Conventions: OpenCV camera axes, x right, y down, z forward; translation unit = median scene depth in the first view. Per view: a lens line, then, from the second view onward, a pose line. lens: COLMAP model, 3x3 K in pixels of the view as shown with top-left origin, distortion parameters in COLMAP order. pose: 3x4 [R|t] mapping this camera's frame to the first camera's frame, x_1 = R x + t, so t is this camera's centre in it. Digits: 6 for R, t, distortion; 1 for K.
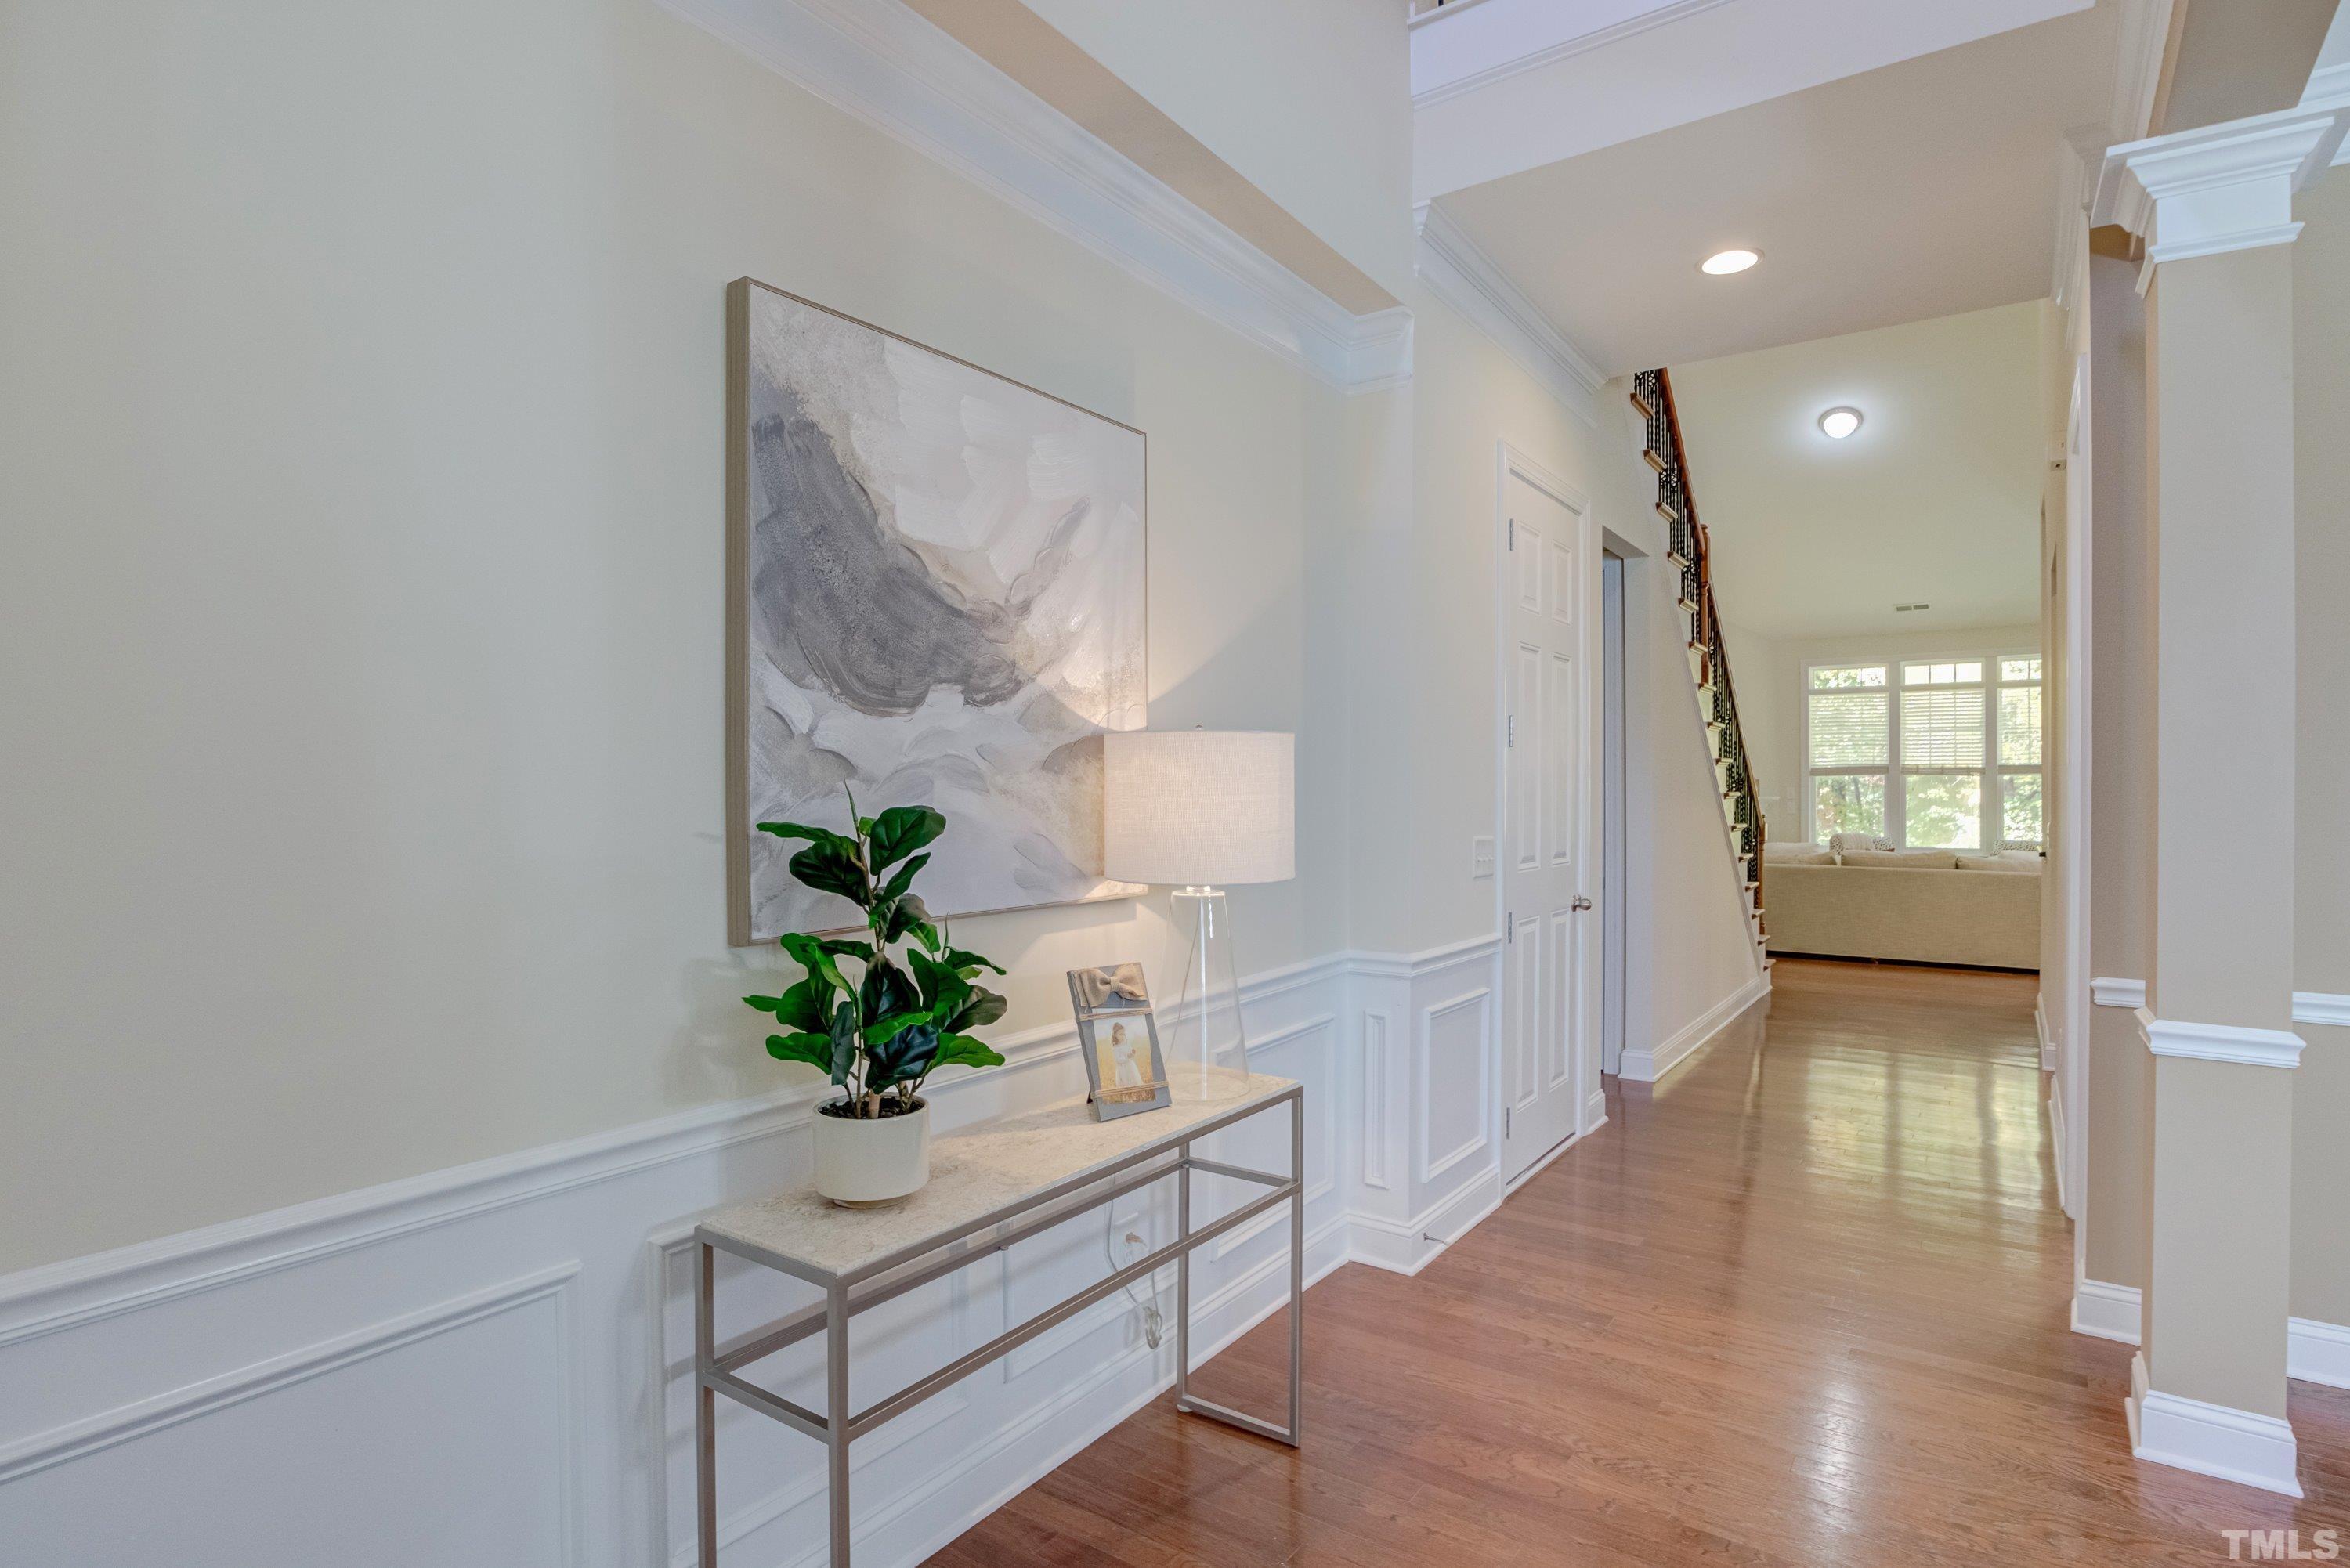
lens RADIAL K [[1195.3, 0, 1183.7], [0, 1195.3, 795.8], [0, 0, 1]] dist [-0.033684, 0.015728]
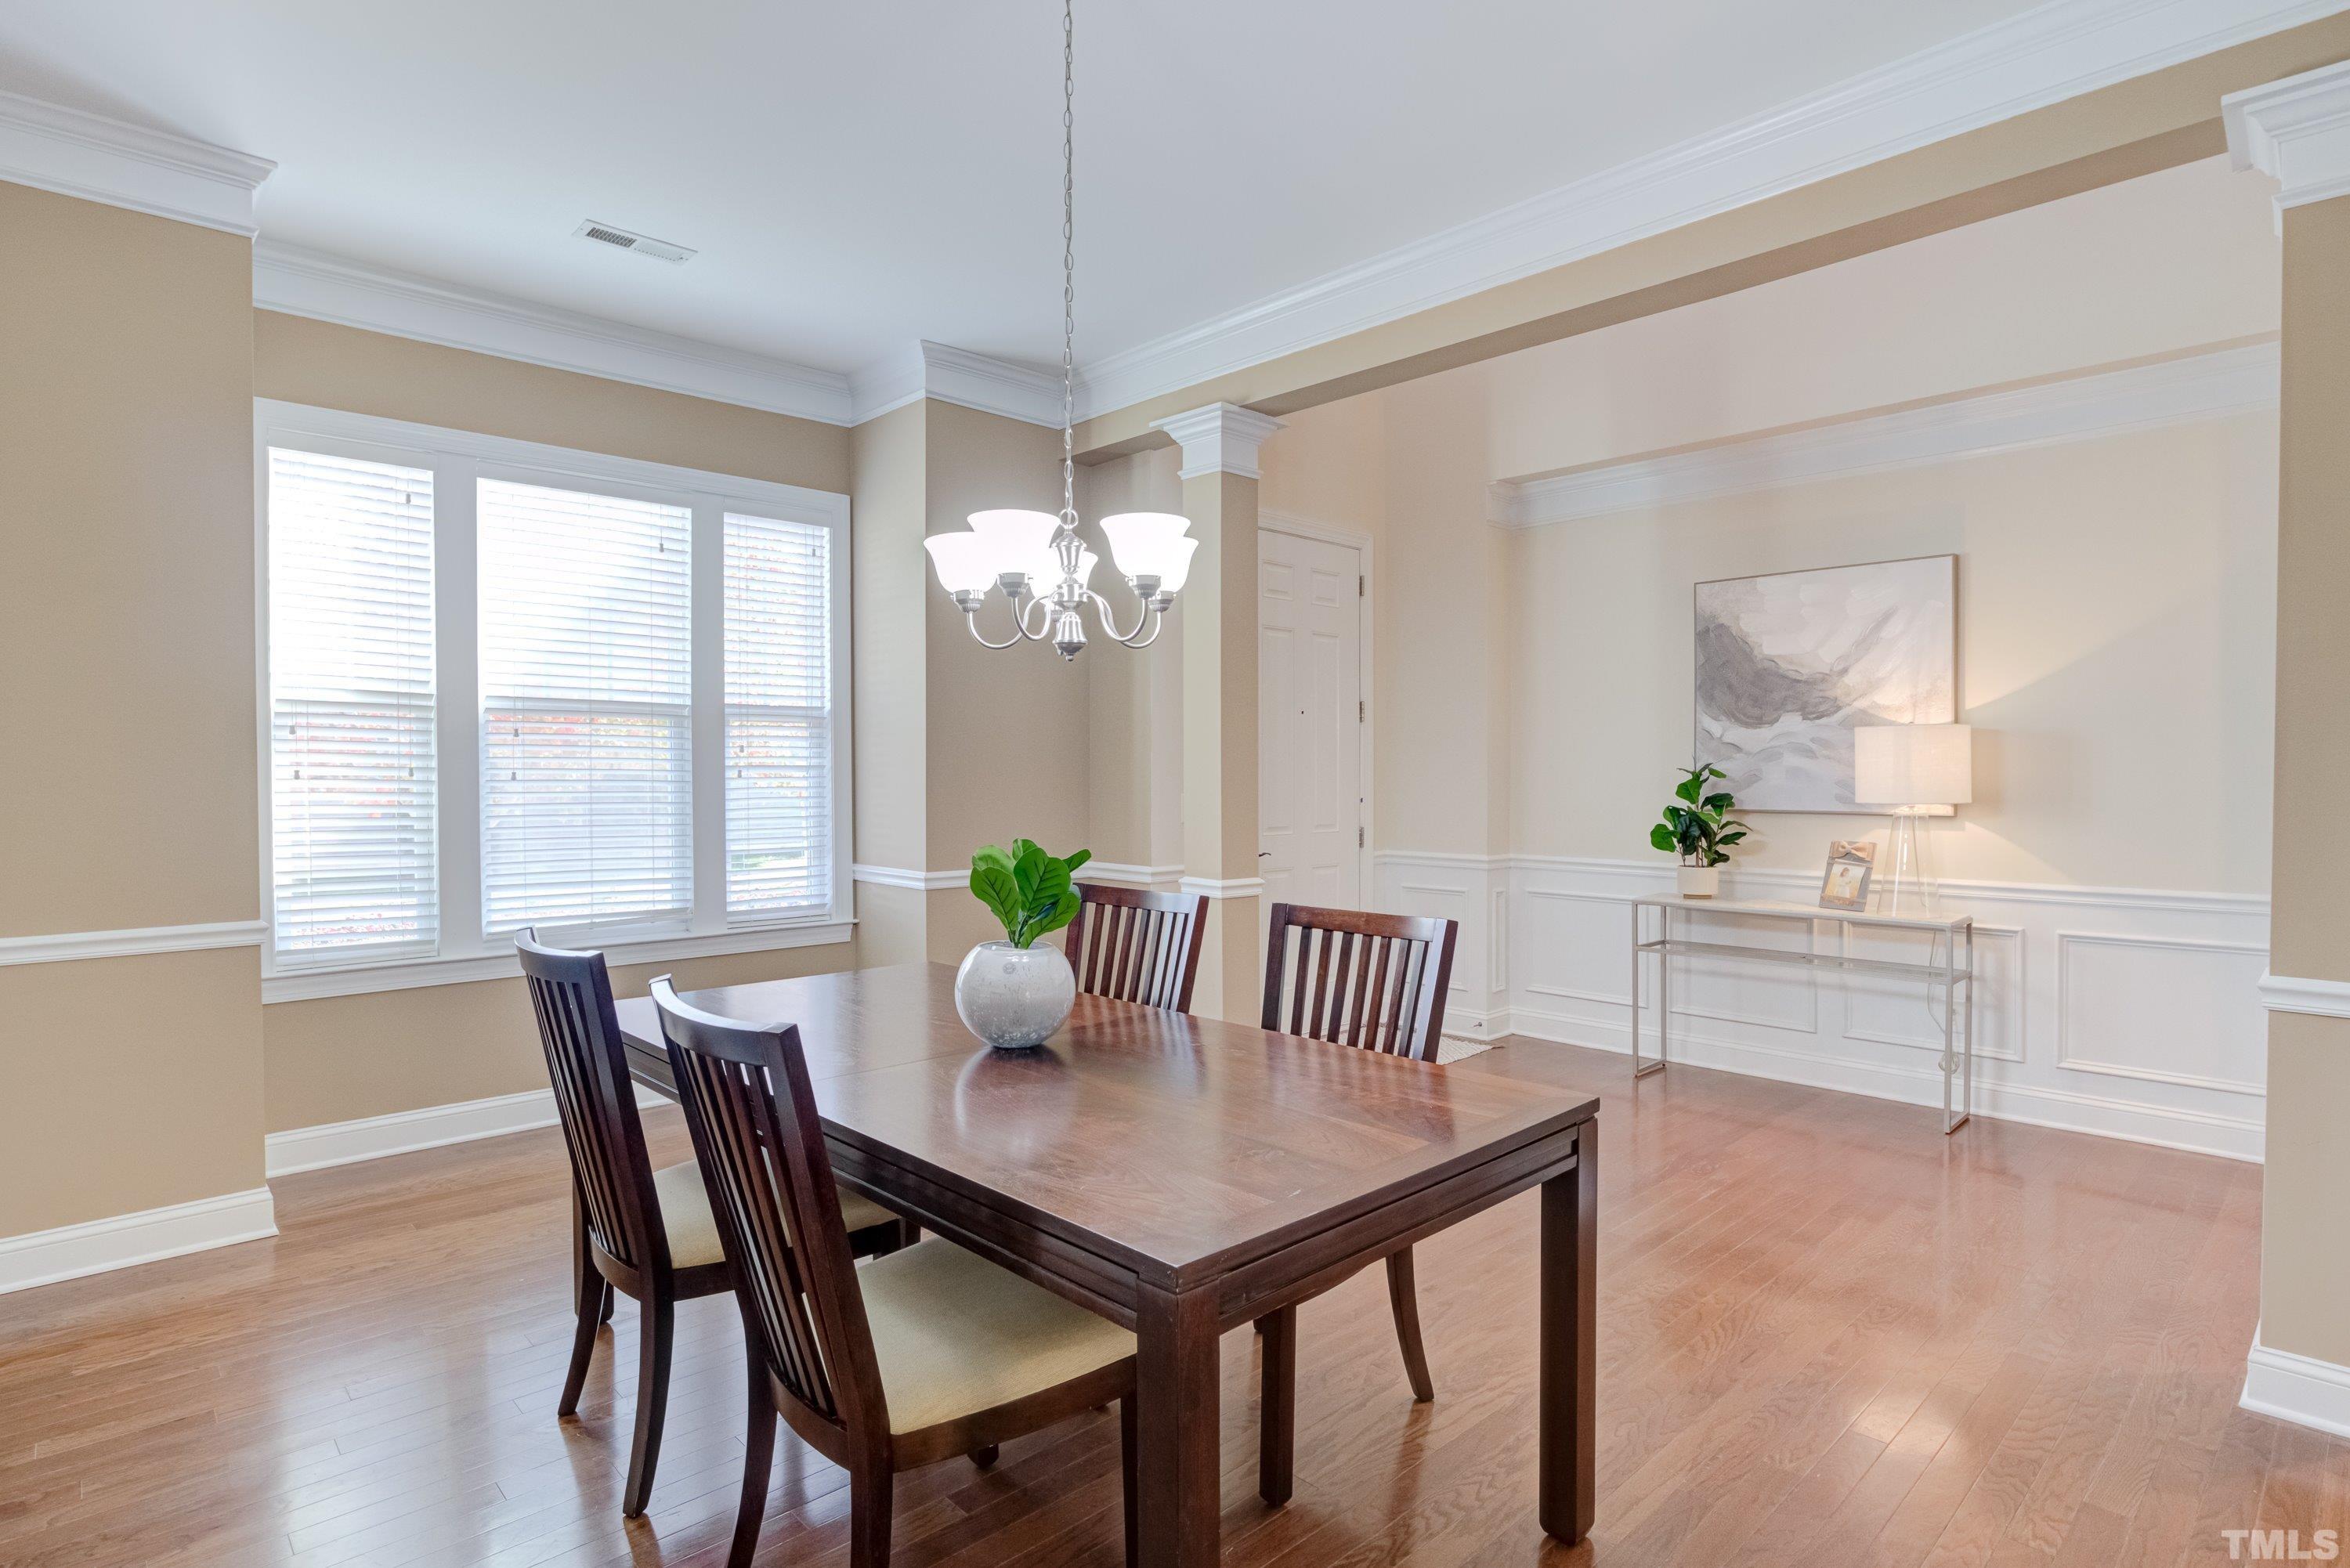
lens RADIAL K [[1195.3, 0, 1183.7], [0, 1195.3, 795.8], [0, 0, 1]] dist [-0.033684, 0.015728]
pose [[-0.182692, 0.018853, -0.982989, 2.332478], [-0.009302, 0.999738, 0.020903, 0.033662], [0.983126, 0.012963, -0.182469, 0.248707]]
